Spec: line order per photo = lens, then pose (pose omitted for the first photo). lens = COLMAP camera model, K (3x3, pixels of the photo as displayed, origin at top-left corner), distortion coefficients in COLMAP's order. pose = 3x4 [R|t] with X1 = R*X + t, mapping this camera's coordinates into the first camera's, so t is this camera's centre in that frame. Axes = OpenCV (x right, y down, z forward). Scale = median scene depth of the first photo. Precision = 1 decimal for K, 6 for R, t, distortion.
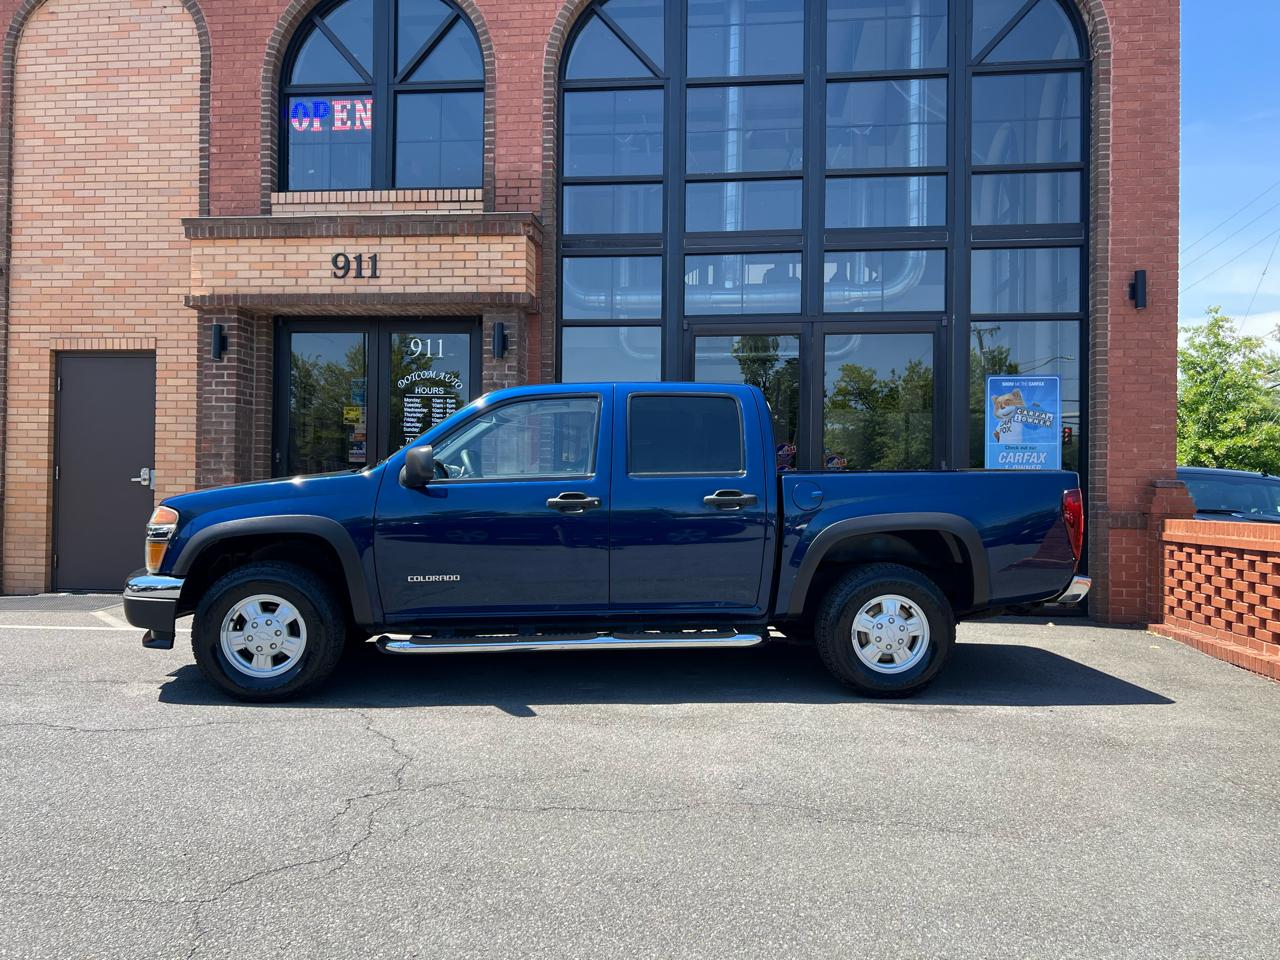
lens RADIAL K [[959.7, 0, 643.0], [0, 959.7, 485.6], [0, 0, 1]] dist [0.053598, -0.058020]
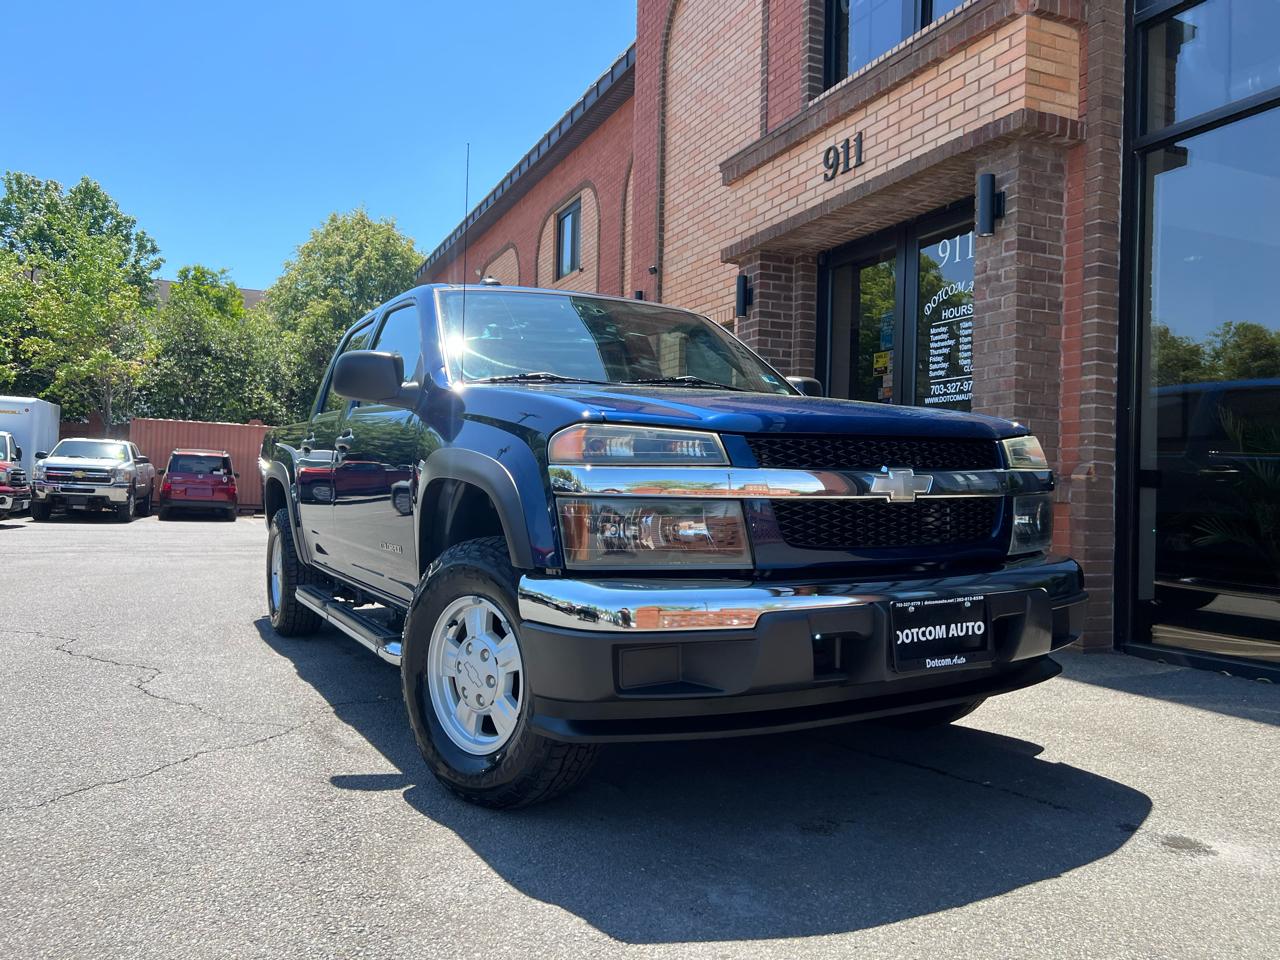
lens RADIAL K [[968.8, 0, 642.2], [0, 968.8, 485.6], [0, 0, 1]] dist [0.039946, -0.043783]
pose [[0.506758, -0.012193, -0.862002, 0.256243], [-0.005970, 0.999826, -0.017653, 0.036360], [0.862068, 0.014092, 0.506597, 0.482392]]
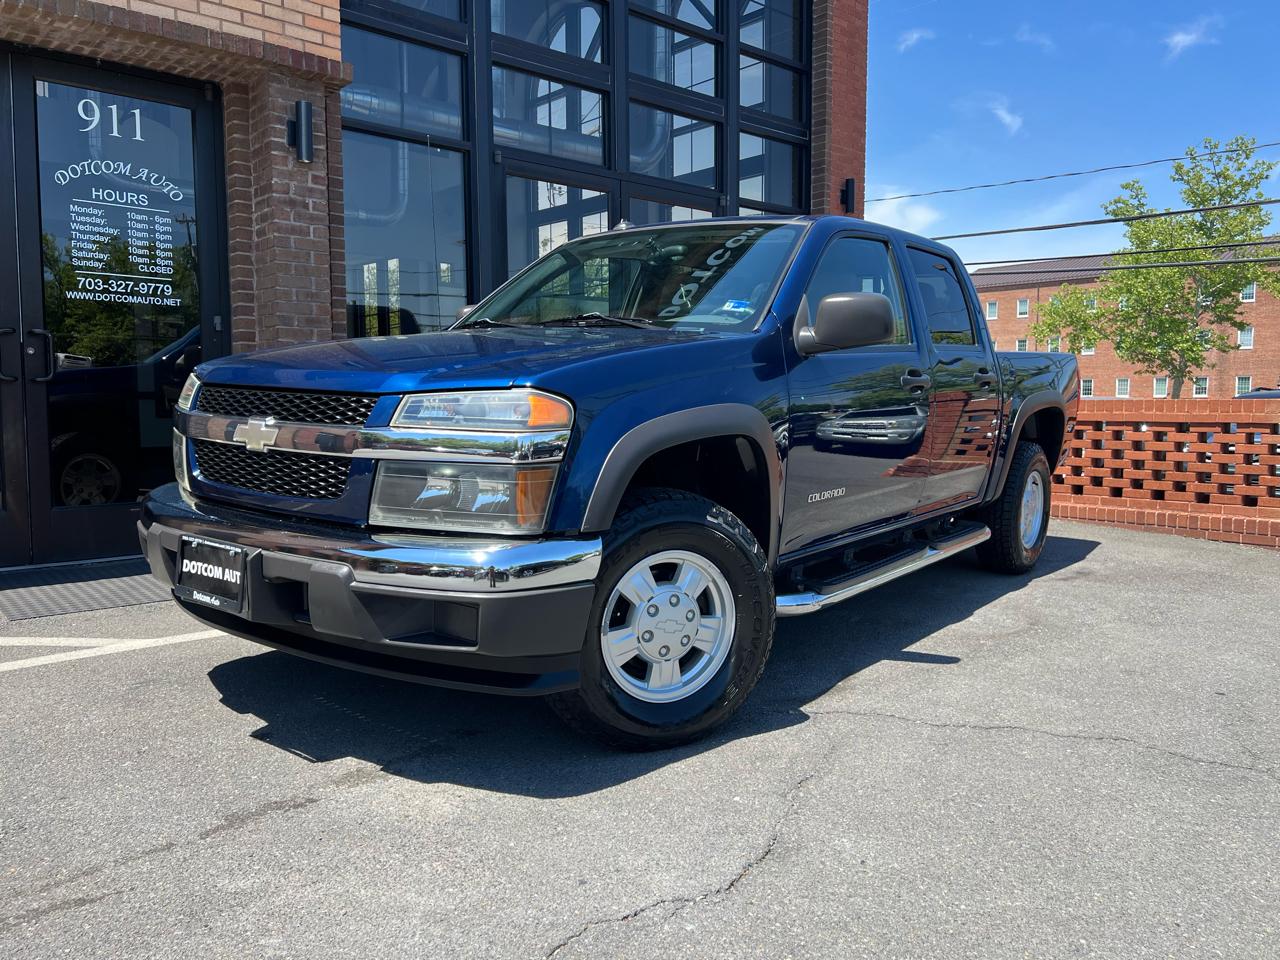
lens RADIAL K [[964.9, 0, 647.1], [0, 964.9, 469.0], [0, 0, 1]] dist [0.043036, -0.042910]
pose [[0.663240, -0.068976, 0.745221, -0.470065], [0.000477, 0.995783, 0.091742, 0.009721], [-0.748407, -0.060492, 0.660476, 0.382147]]
